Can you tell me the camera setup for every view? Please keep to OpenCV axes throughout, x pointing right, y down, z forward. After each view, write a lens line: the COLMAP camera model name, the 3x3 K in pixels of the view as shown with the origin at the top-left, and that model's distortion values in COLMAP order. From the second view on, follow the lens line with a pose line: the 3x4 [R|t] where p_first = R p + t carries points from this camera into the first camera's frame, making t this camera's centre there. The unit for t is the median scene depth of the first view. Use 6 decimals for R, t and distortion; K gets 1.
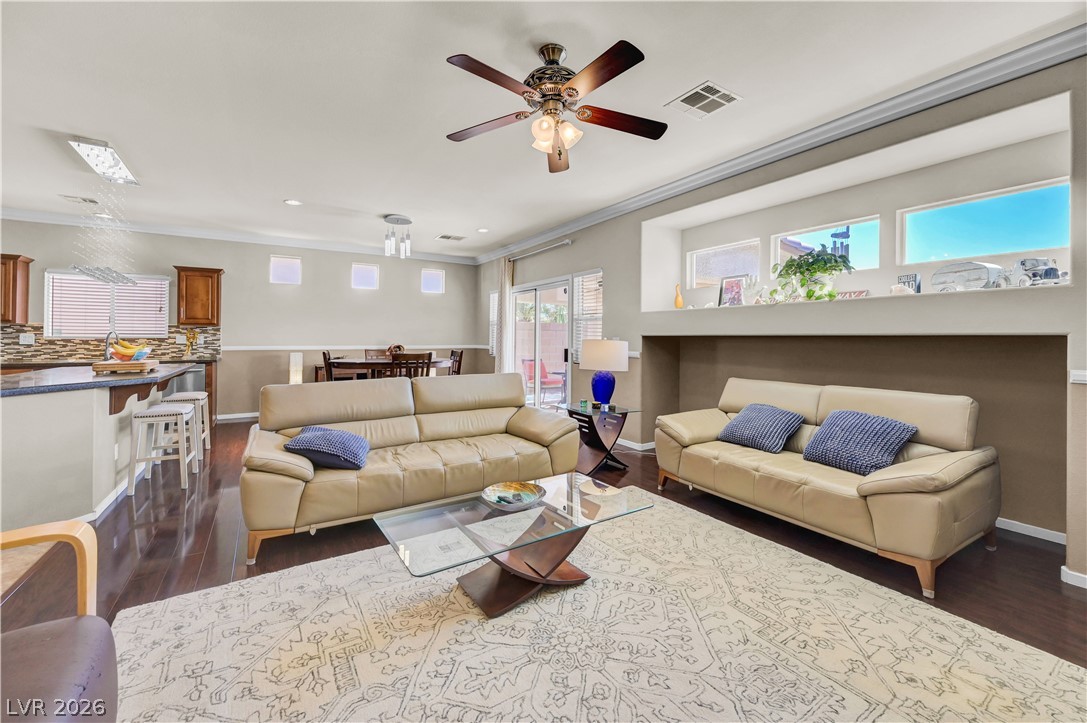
lens RADIAL K [[440.1, 0, 544.8], [0, 440.1, 337.2], [0, 0, 1]] dist [-0.001396, -0.000120]
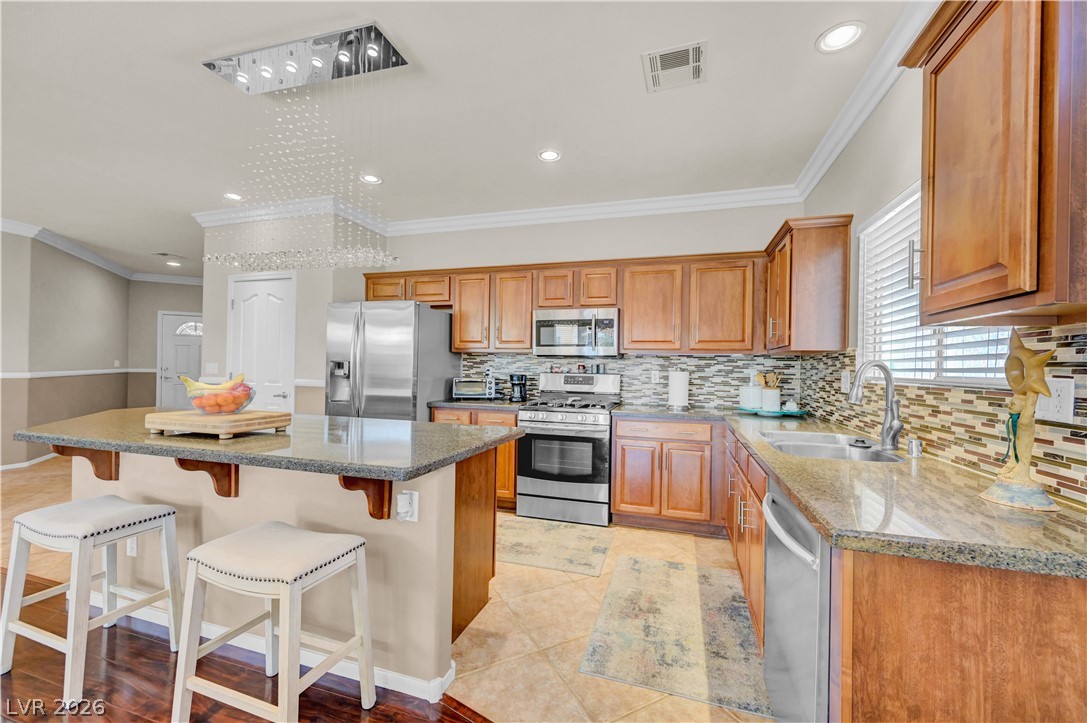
lens RADIAL K [[427.2, 0, 548.6], [0, 427.2, 364.7], [0, 0, 1]] dist [-0.001094, 0.000442]
pose [[-0.756585, -0.020922, -0.653561, -1.008528], [-0.017564, 0.999778, -0.011673, -0.006014], [0.653659, 0.002647, -0.756784, 1.844175]]
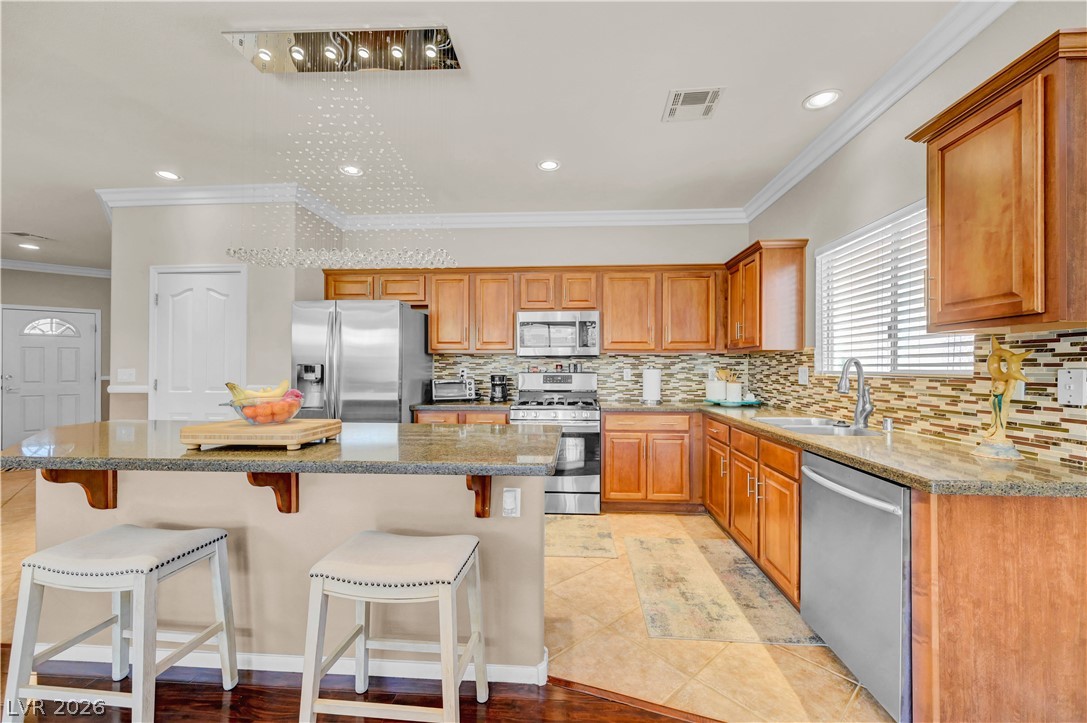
lens RADIAL K [[426.8, 0, 548.1], [0, 426.8, 364.2], [0, 0, 1]] dist [-0.000041, -0.000070]
pose [[-0.585719, -0.010881, -0.810441, -0.825553], [-0.000514, 0.999915, -0.013053, -0.005897], [0.810514, -0.007229, -0.585674, 1.709000]]
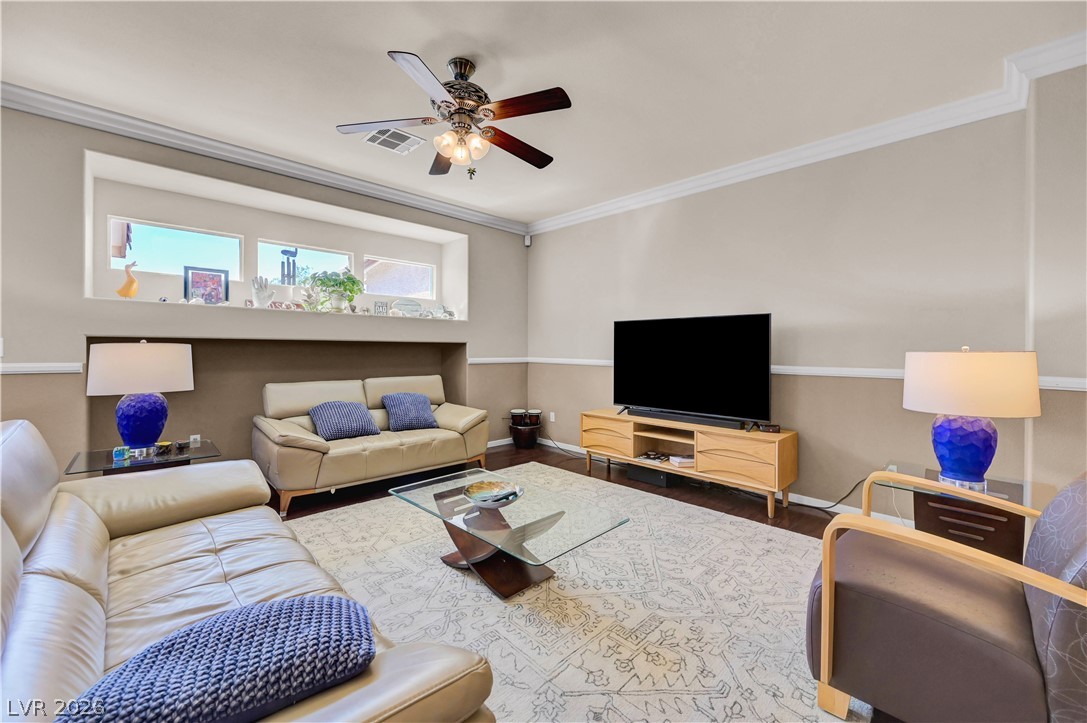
lens RADIAL K [[435.6, 0, 544.9], [0, 435.6, 348.8], [0, 0, 1]] dist [-0.001990, -0.000020]
pose [[-0.210528, -0.011554, 0.977520, -0.722860], [-0.014090, 0.999862, 0.008783, -0.000229], [-0.977486, -0.011924, -0.210662, 0.715783]]
